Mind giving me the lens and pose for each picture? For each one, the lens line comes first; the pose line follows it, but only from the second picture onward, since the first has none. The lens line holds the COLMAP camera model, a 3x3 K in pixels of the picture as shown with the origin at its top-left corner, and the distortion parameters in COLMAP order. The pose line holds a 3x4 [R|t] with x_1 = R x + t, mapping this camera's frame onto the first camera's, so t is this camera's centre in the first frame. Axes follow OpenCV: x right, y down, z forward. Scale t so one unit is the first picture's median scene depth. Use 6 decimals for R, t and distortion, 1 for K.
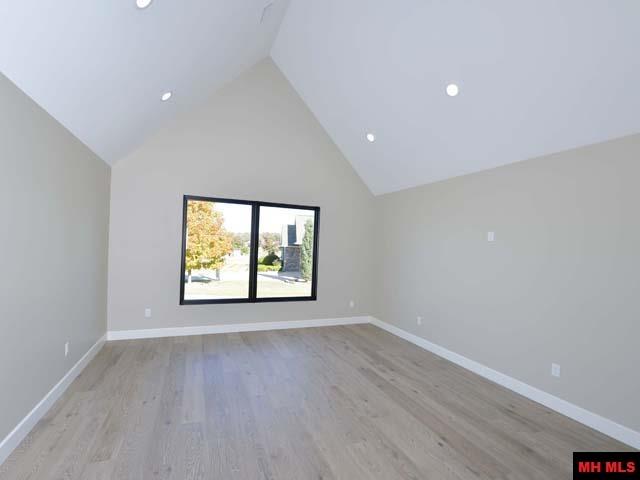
lens RADIAL K [[297.6, 0, 320.0], [0, 297.6, 240.0], [0, 0, 1]] dist [-0.019429, -0.000483]
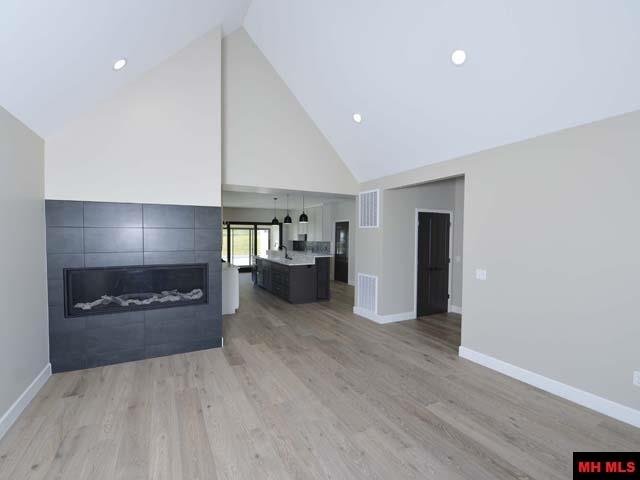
lens RADIAL K [[297.6, 0, 320.0], [0, 297.6, 240.0], [0, 0, 1]] dist [-0.019429, -0.000483]
pose [[-0.992266, -0.040843, -0.117214, 0.083963], [-0.039743, 0.999141, -0.011708, 0.027575], [0.117592, -0.006959, -0.993038, 1.287095]]
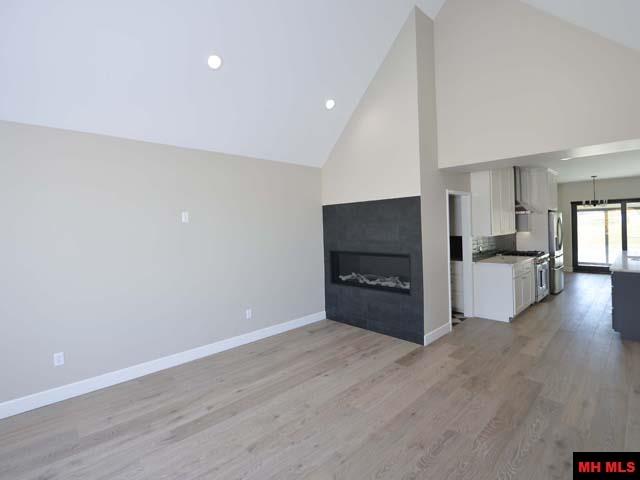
lens RADIAL K [[318.7, 0, 324.0], [0, 318.7, 220.7], [0, 0, 1]] dist [-0.003353, -0.000839]
pose [[-0.375378, -0.014282, 0.926762, -0.540858], [-0.006422, 0.999897, 0.012808, -0.016121], [-0.926850, -0.001144, -0.375431, 0.914254]]
